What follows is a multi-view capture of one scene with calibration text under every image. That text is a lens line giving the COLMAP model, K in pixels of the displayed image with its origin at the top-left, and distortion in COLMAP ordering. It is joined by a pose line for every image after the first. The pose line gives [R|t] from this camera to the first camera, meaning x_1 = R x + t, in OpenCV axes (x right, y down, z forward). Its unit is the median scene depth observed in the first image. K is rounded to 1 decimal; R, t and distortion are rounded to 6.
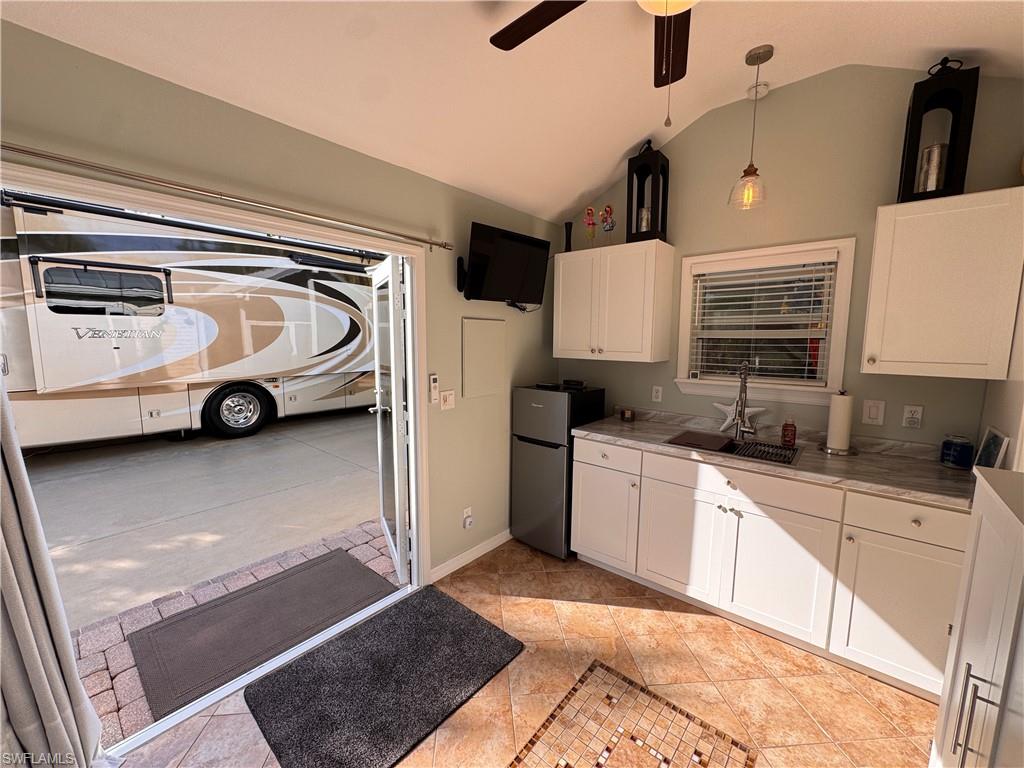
lens RADIAL K [[406.3, 0, 509.5], [0, 406.3, 384.4], [0, 0, 1]] dist [-0.001093, -0.000080]
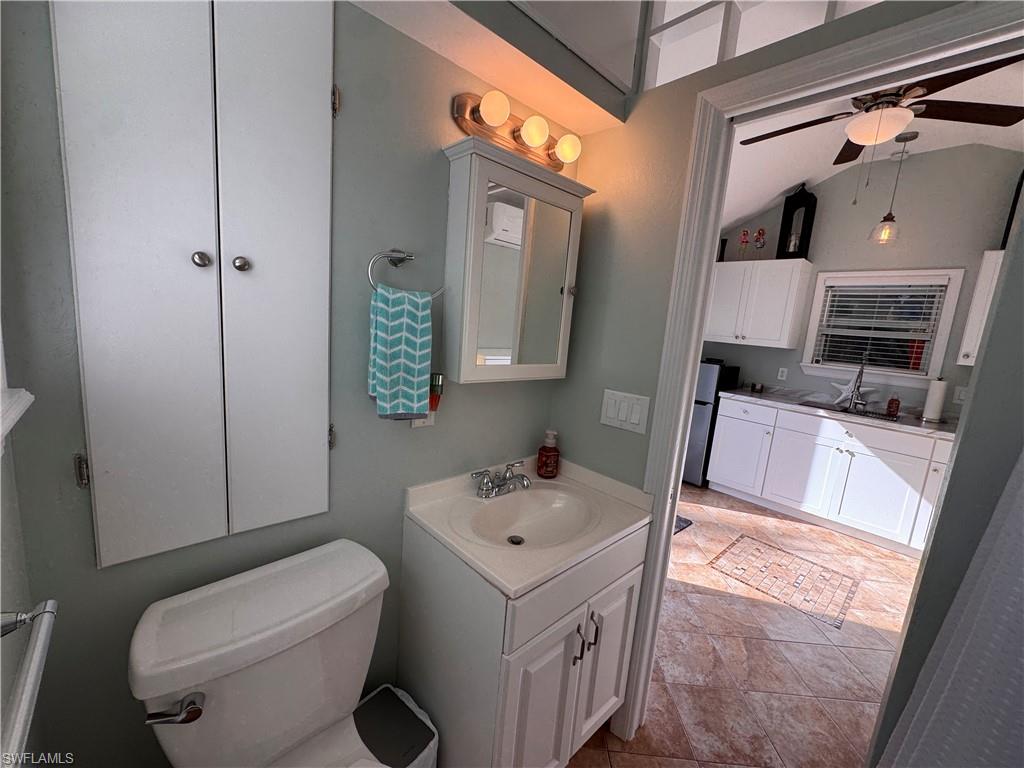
lens RADIAL K [[404.1, 0, 513.2], [0, 404.1, 382.8], [0, 0, 1]] dist [-0.001254, -0.000592]
pose [[0.989447, 0.095221, -0.109210, -0.438766], [-0.092010, 0.995174, 0.034088, 0.108832], [0.111929, -0.023679, 0.993434, -0.496622]]
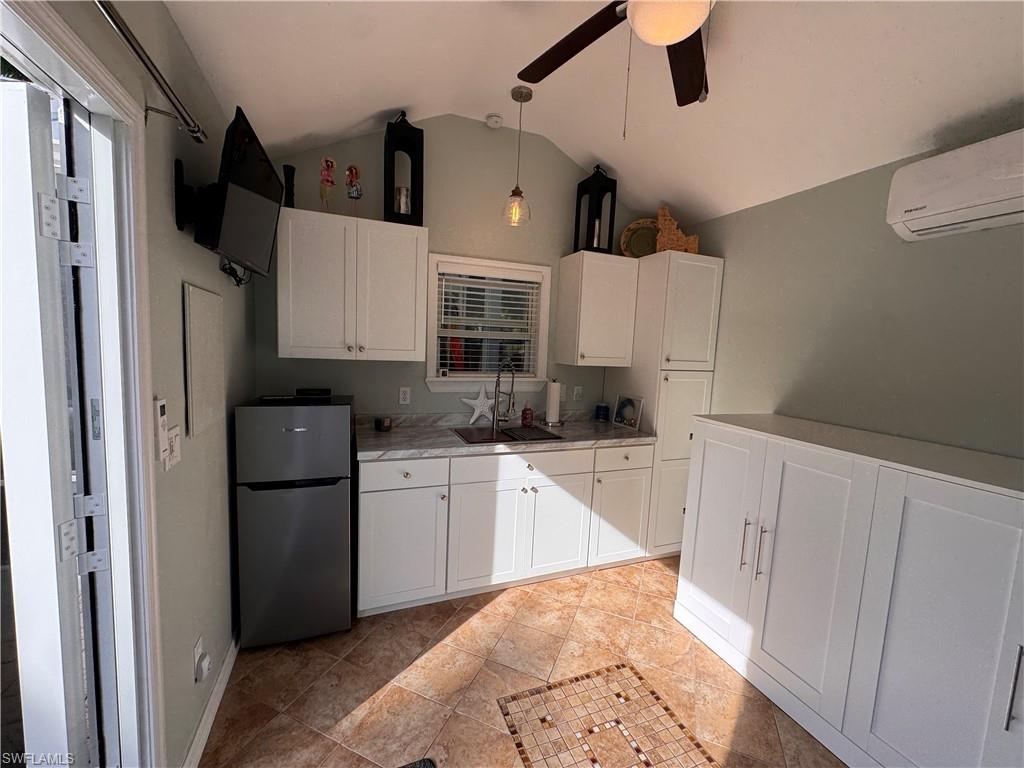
lens RADIAL K [[406.3, 0, 509.5], [0, 406.3, 384.4], [0, 0, 1]] dist [-0.001093, -0.000080]
pose [[0.471663, -0.071148, 0.878904, -0.406323], [0.064485, 0.996854, 0.046090, -0.035528], [-0.879418, 0.034937, 0.474766, 0.433824]]
